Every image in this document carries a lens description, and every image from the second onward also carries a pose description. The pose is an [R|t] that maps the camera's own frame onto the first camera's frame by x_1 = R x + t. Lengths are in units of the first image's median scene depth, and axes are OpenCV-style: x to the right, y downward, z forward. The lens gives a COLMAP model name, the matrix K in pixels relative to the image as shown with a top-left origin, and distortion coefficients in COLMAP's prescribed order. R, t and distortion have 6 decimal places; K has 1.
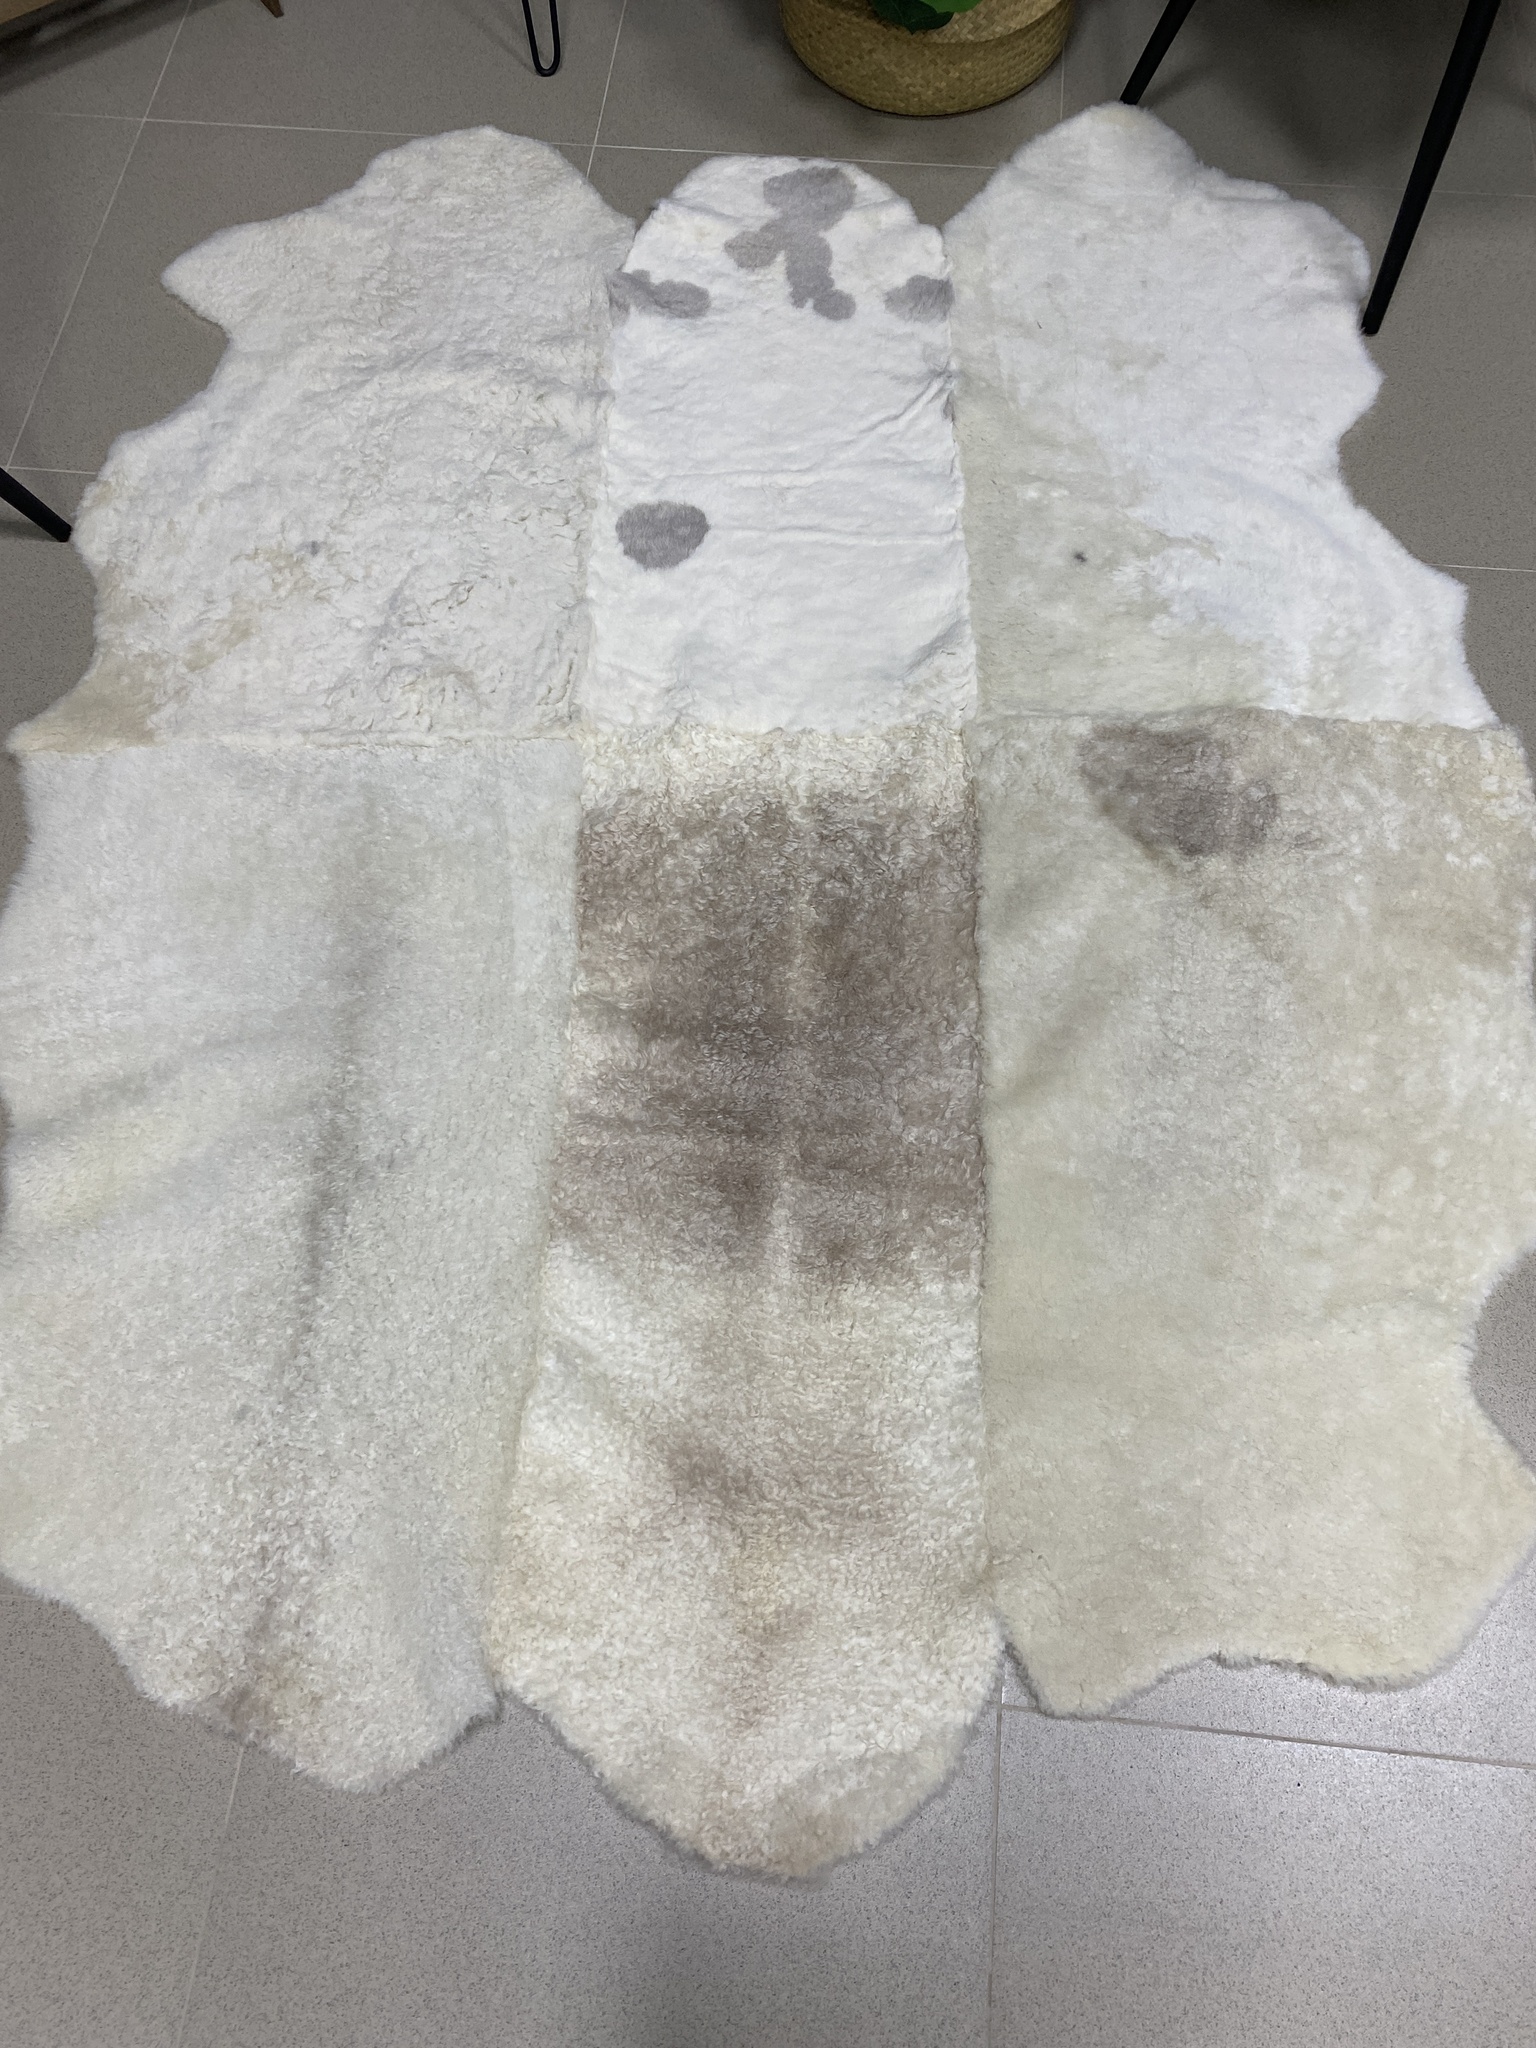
lens RADIAL K [[1557.5, 0, 798.2], [0, 1557.5, 1052.0], [0, 0, 1]] dist [0.032828, -0.036045]
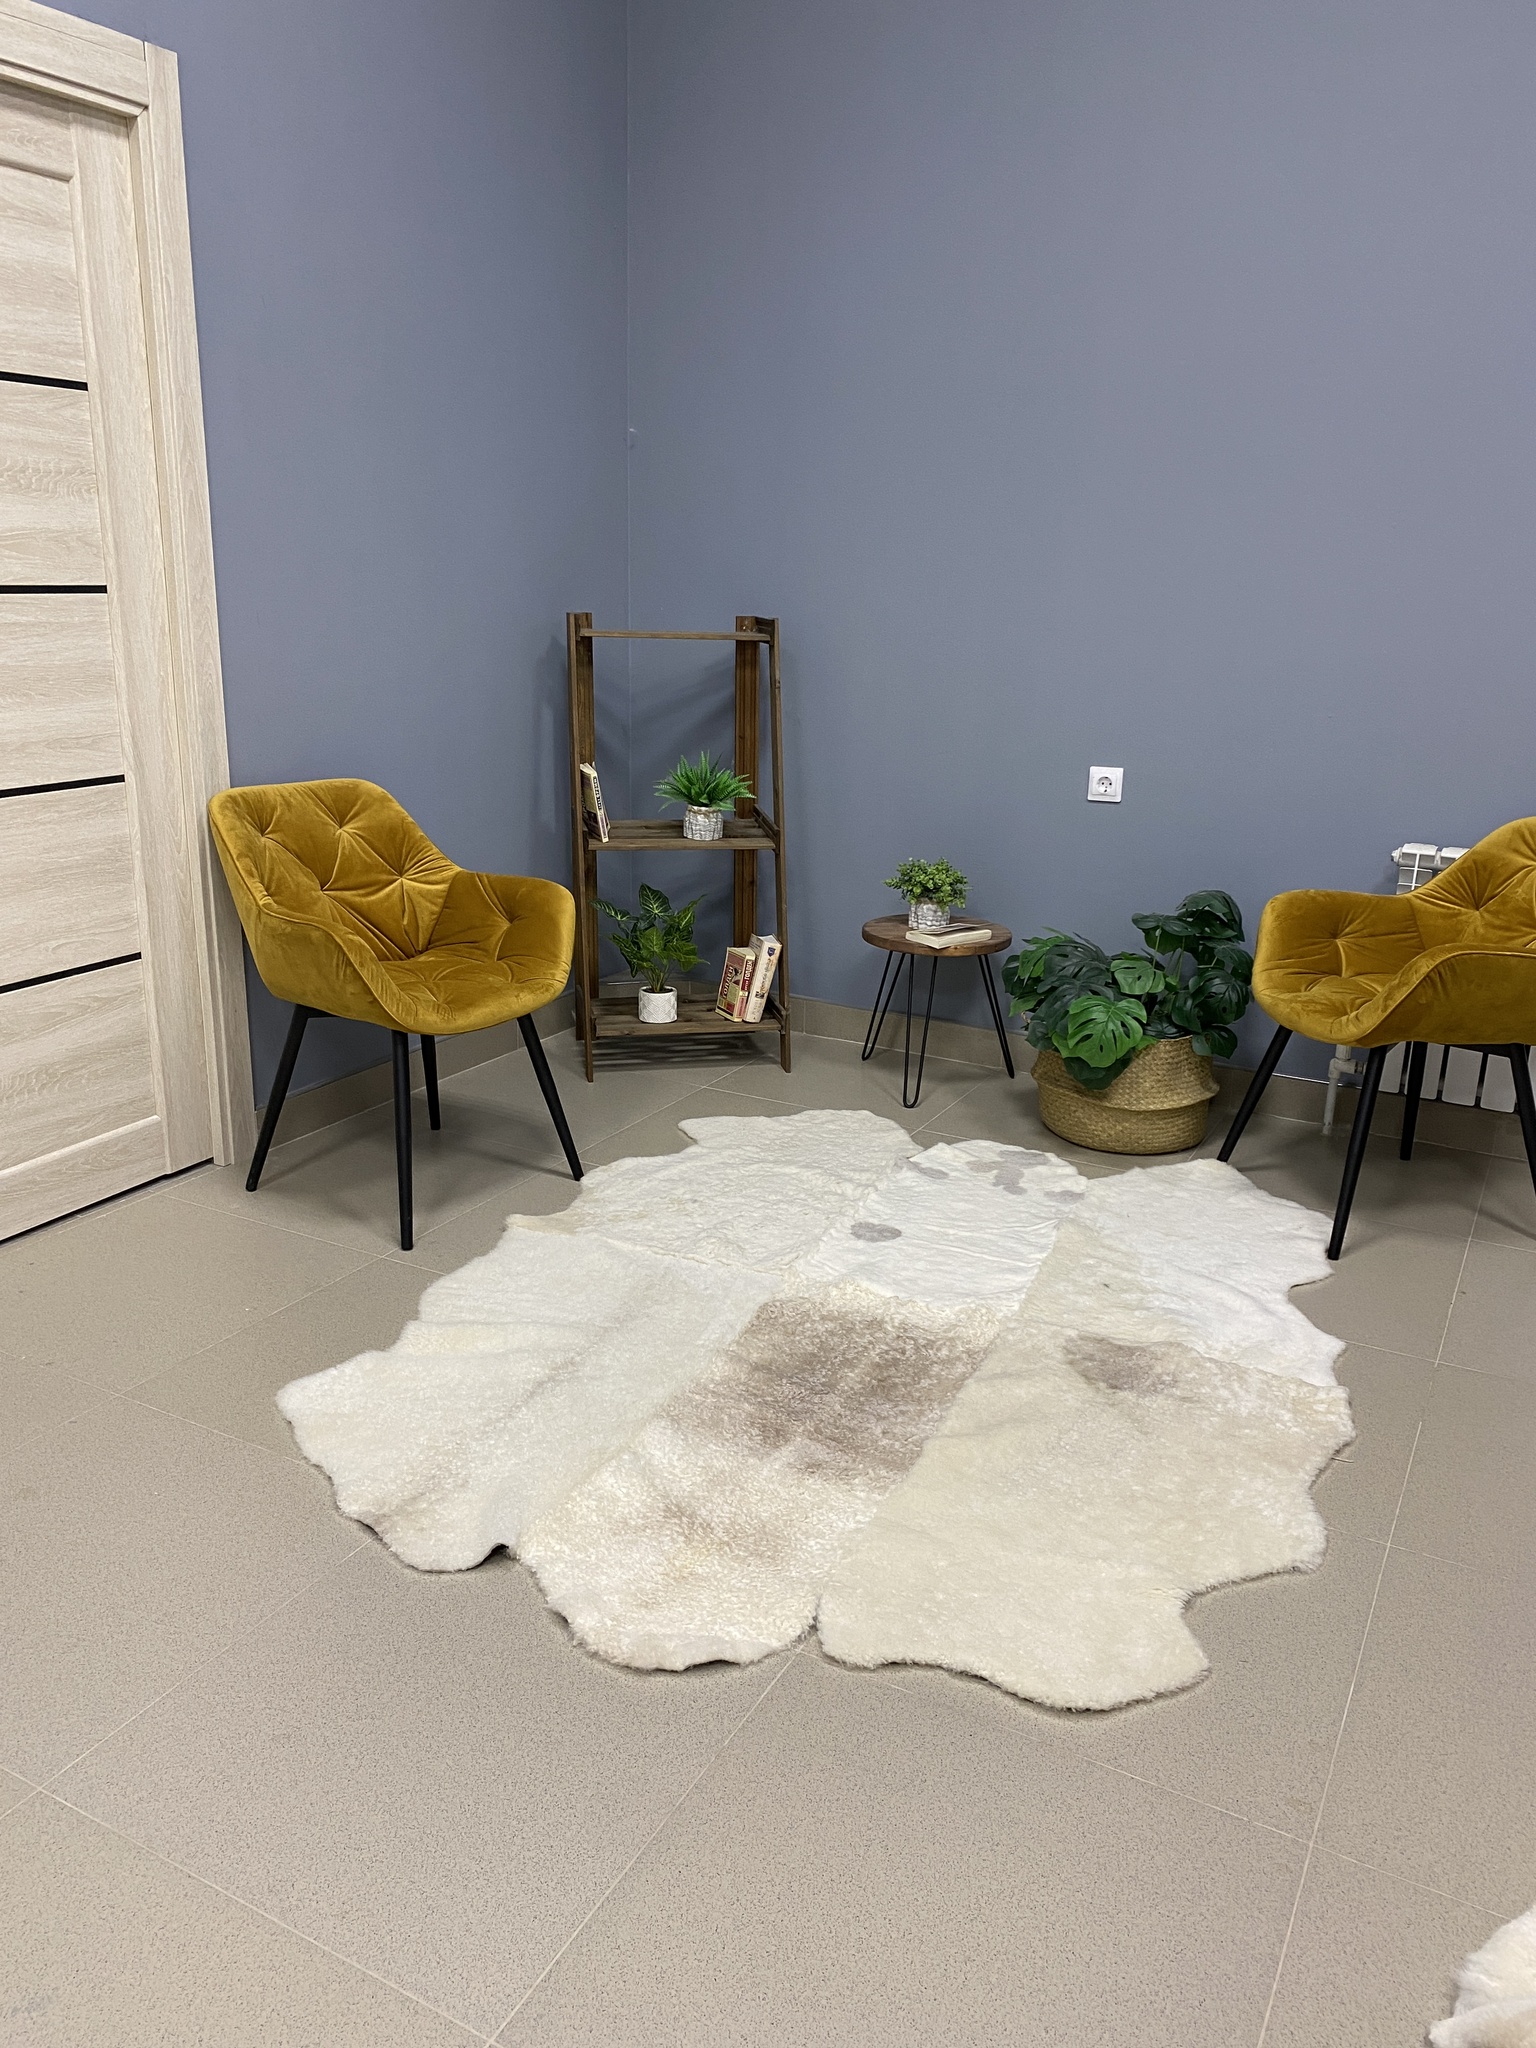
lens RADIAL K [[1557.5, 0, 758.5], [0, 1557.5, 1029.9], [0, 0, 1]] dist [0.032828, -0.036045]
pose [[0.919769, 0.138393, -0.367249, 0.444963], [-0.370464, 0.615032, -0.696055, 0.877908], [0.129541, 0.776262, 0.616957, -0.315494]]
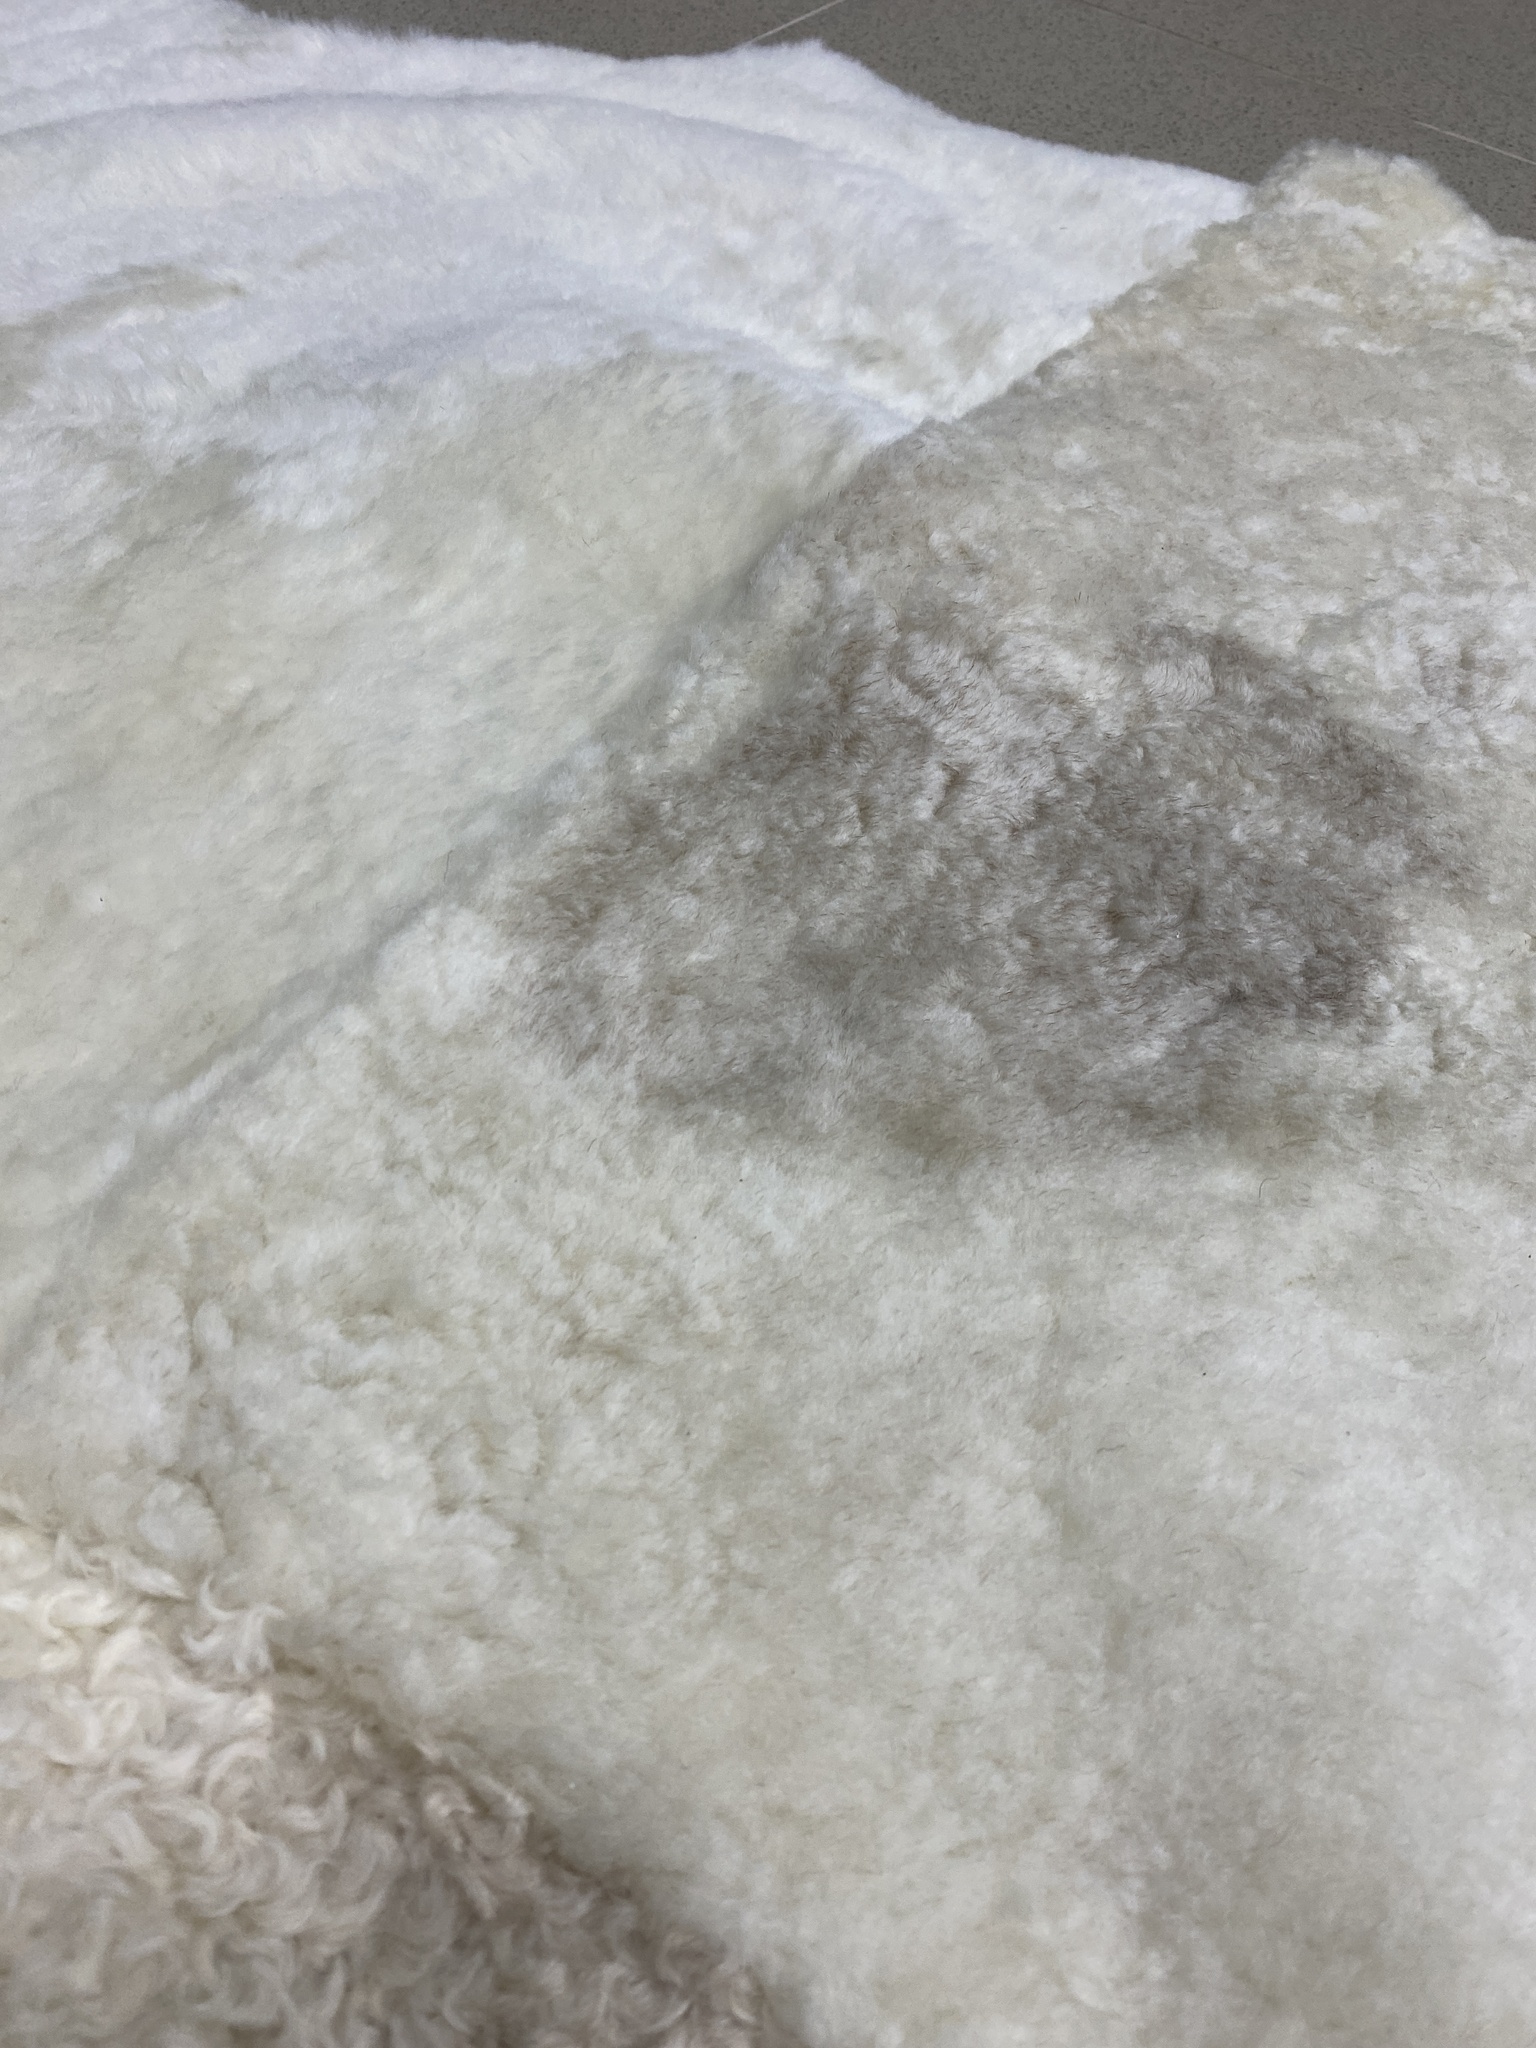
lens RADIAL K [[1557.5, 0, 761.7], [0, 1557.5, 1036.1], [0, 0, 1]] dist [0.032828, -0.036045]
pose [[0.539197, -0.639900, 0.547535, 0.093203], [0.740585, 0.669828, 0.053516, -0.186871], [-0.400999, 0.376640, 0.835070, 0.840603]]
